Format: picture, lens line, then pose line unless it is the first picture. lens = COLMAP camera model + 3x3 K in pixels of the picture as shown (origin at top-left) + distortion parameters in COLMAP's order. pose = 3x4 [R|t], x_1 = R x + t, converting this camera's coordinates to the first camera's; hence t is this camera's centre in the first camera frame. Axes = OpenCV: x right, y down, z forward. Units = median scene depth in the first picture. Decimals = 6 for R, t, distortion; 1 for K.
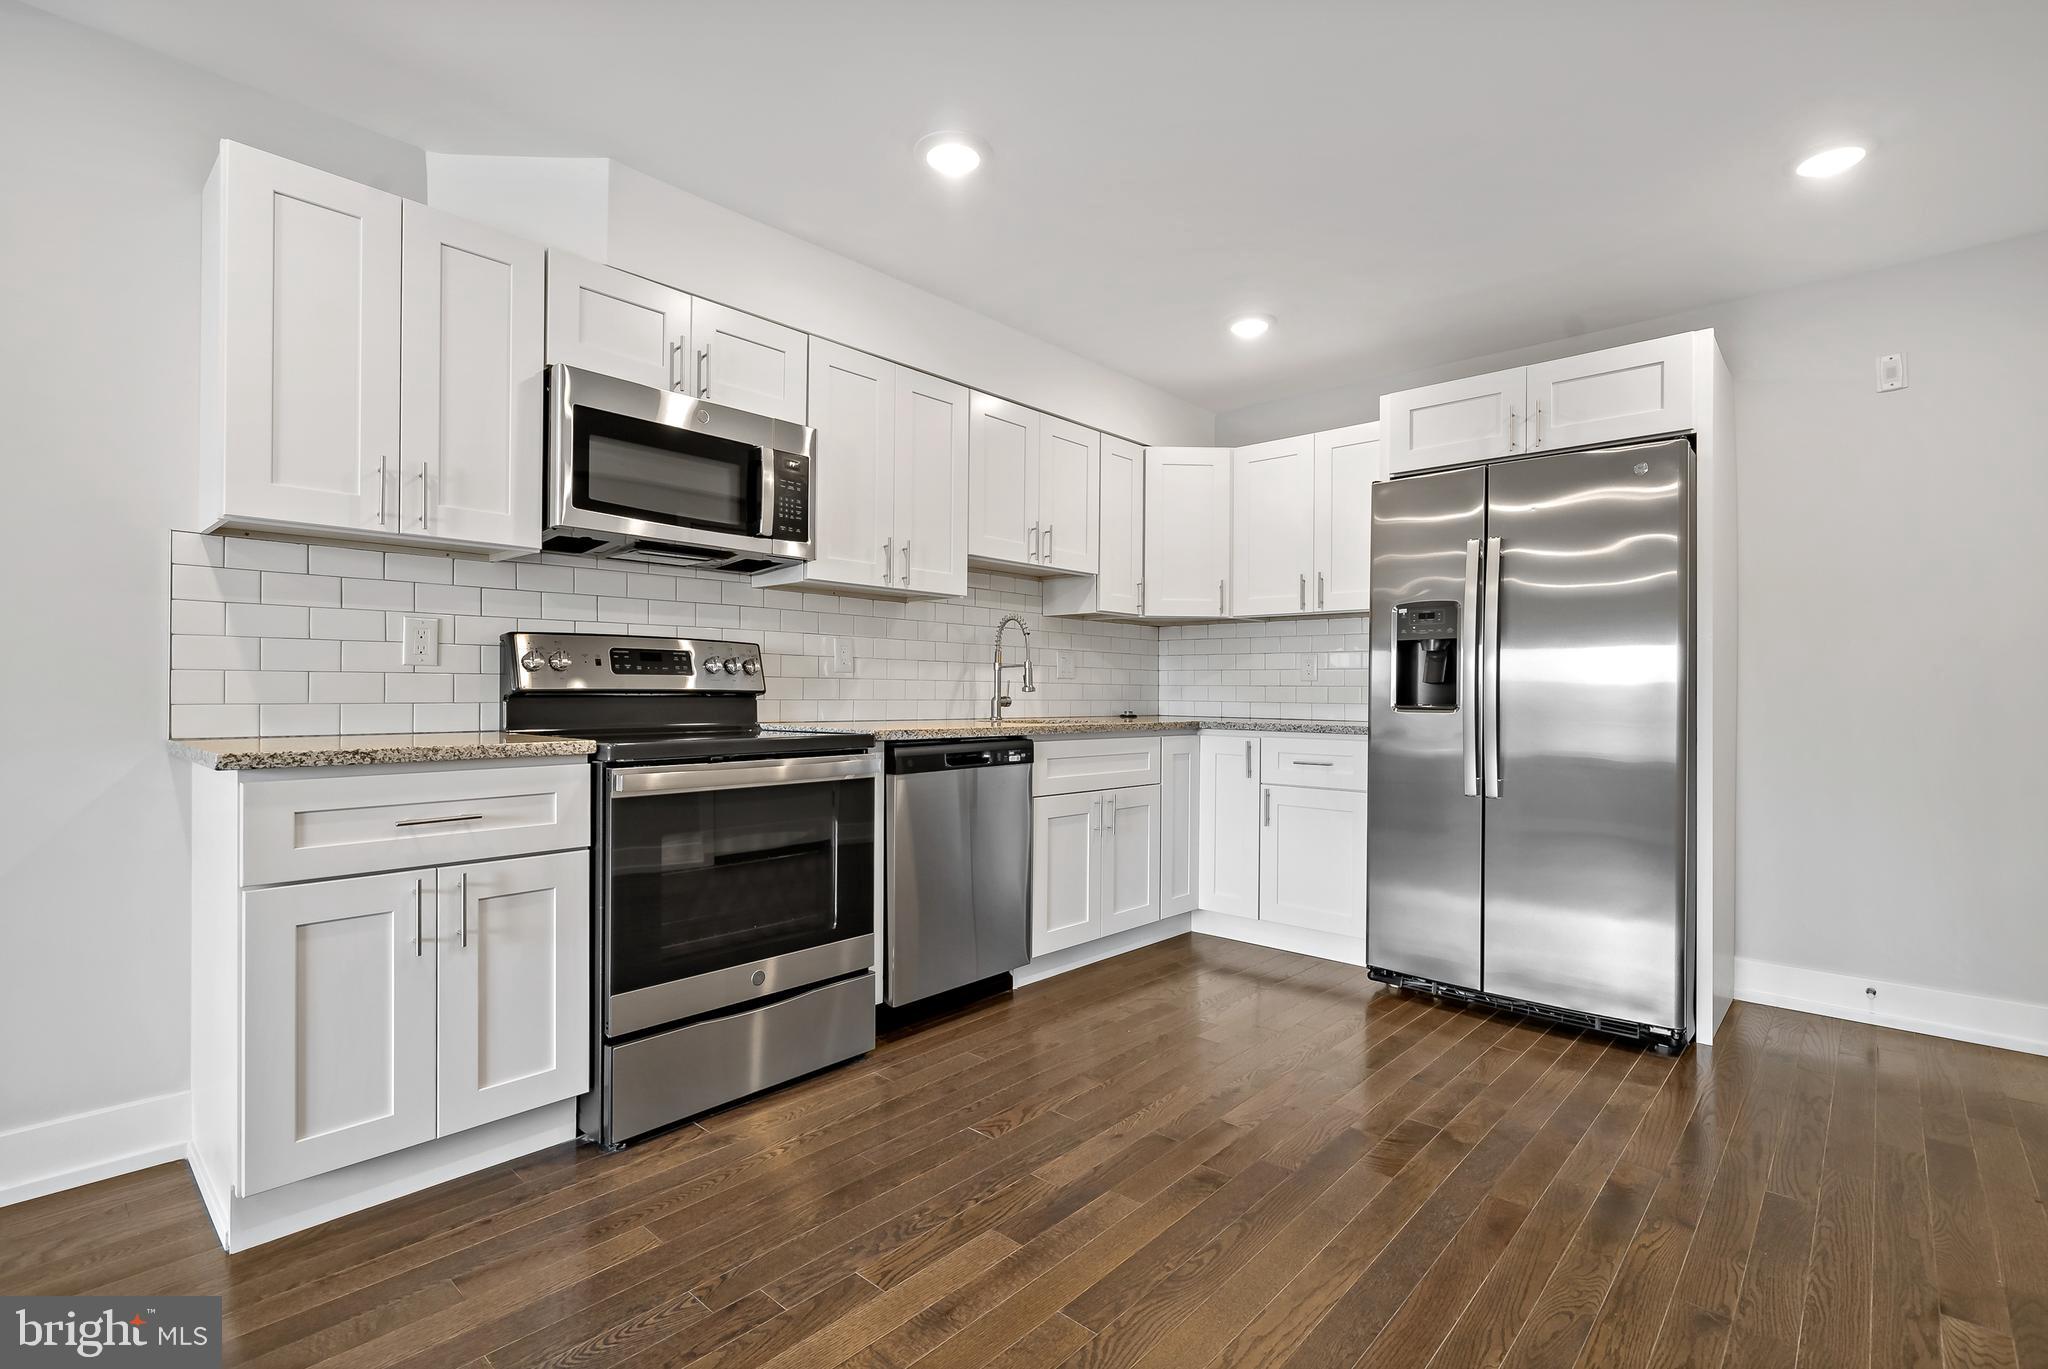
lens RADIAL K [[940.6, 0, 1019.3], [0, 940.6, 692.3], [0, 0, 1]] dist [-0.000100, 0.000296]
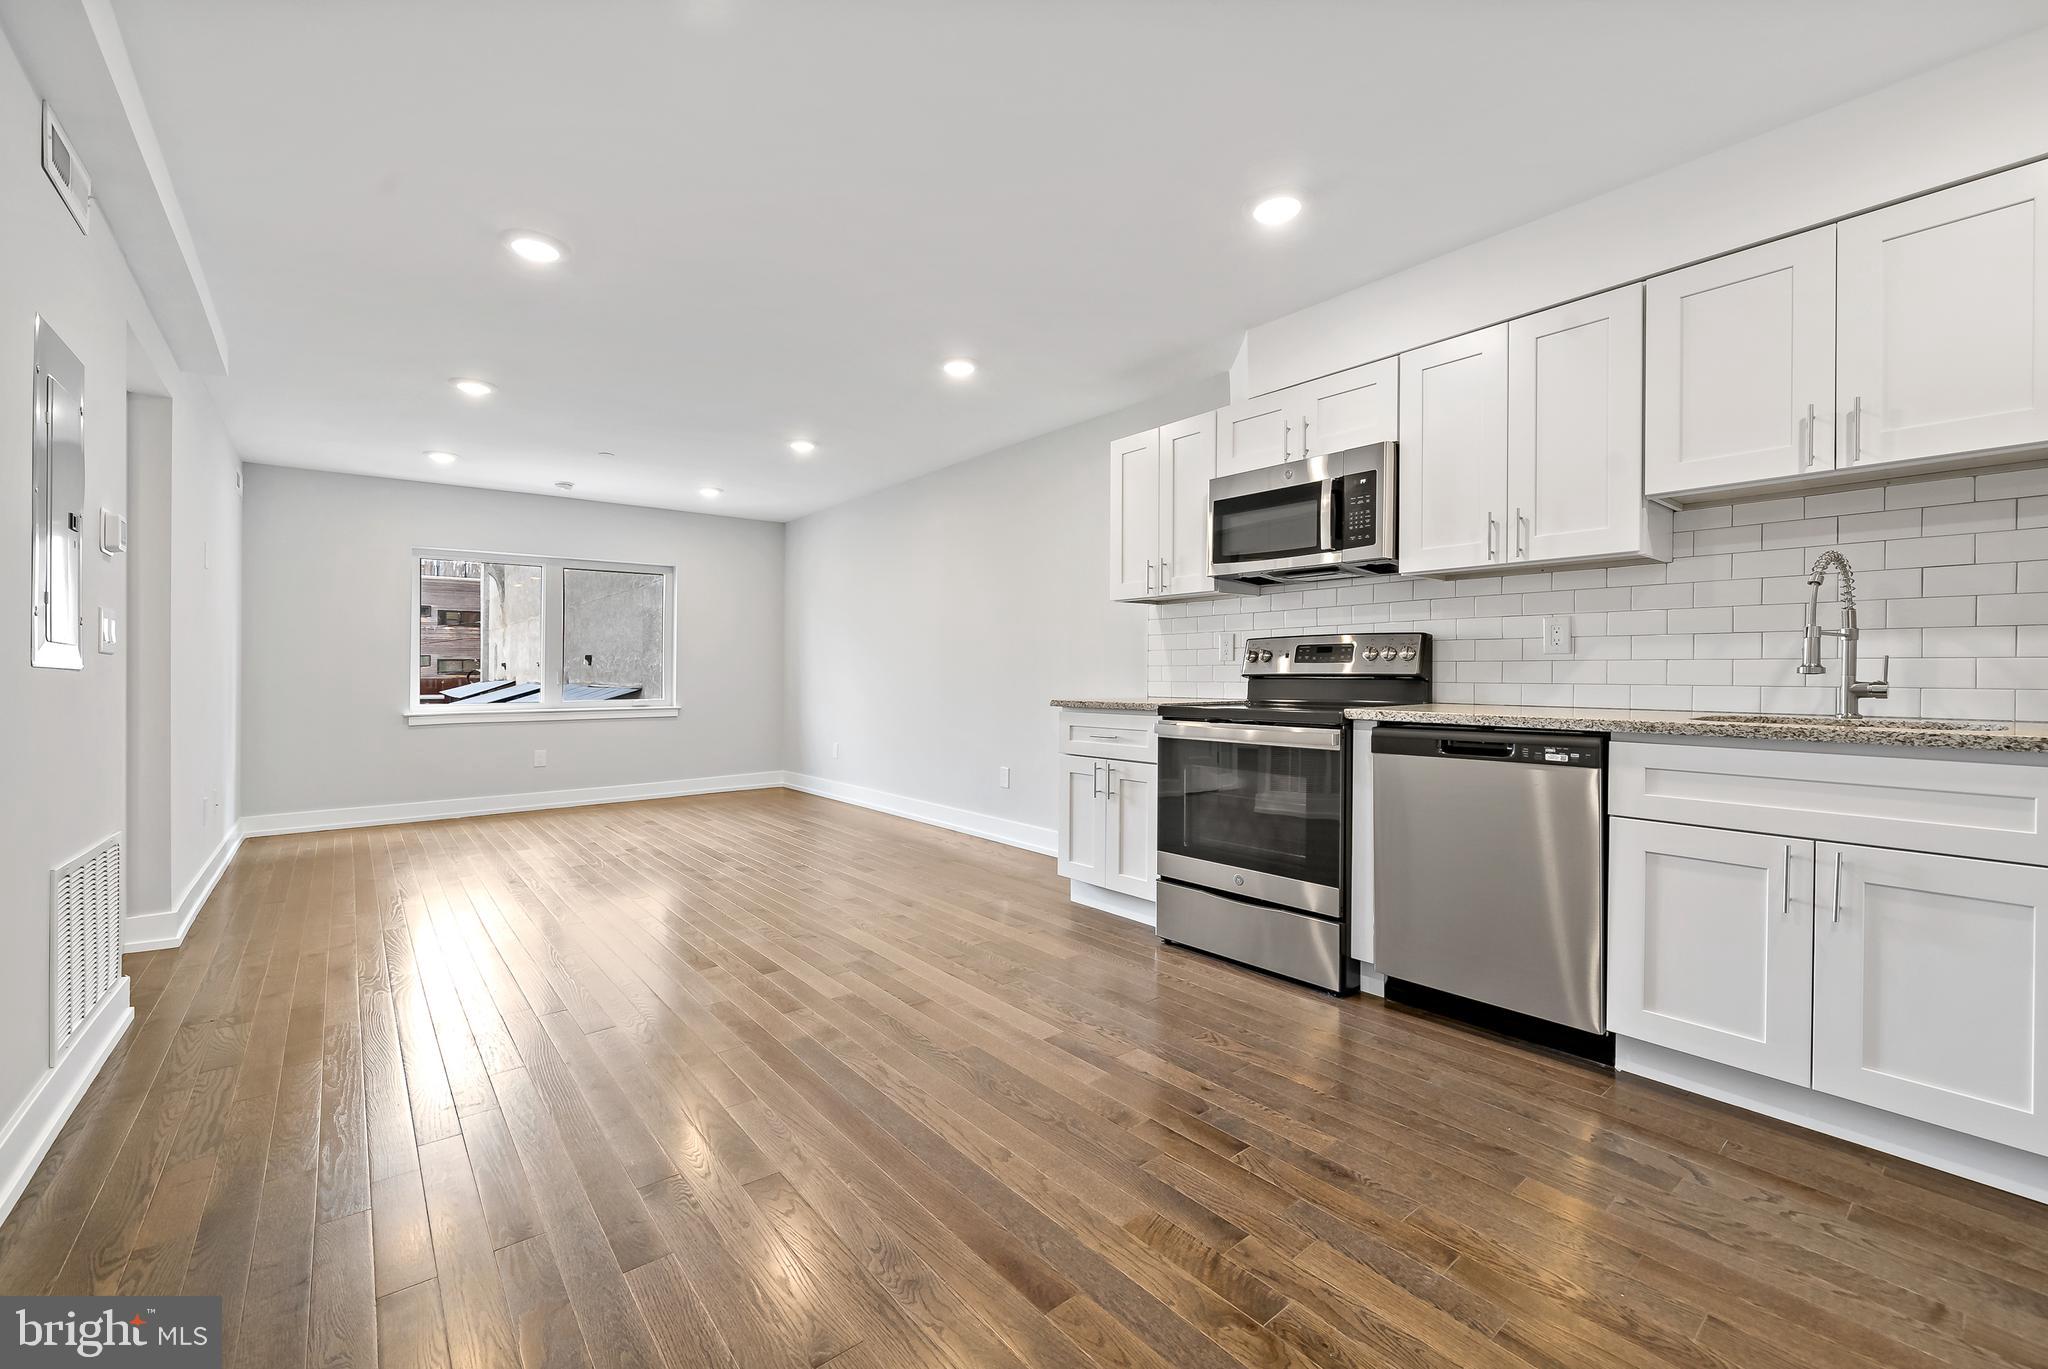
lens RADIAL K [[839.1, 0, 1028.3], [0, 839.1, 668.6], [0, 0, 1]] dist [0.000591, 0.000203]
pose [[-0.138244, -0.010817, -0.990339, 0.850662], [0.000357, 0.999940, -0.010972, 0.002681], [0.990398, -0.001870, -0.138232, 0.730934]]
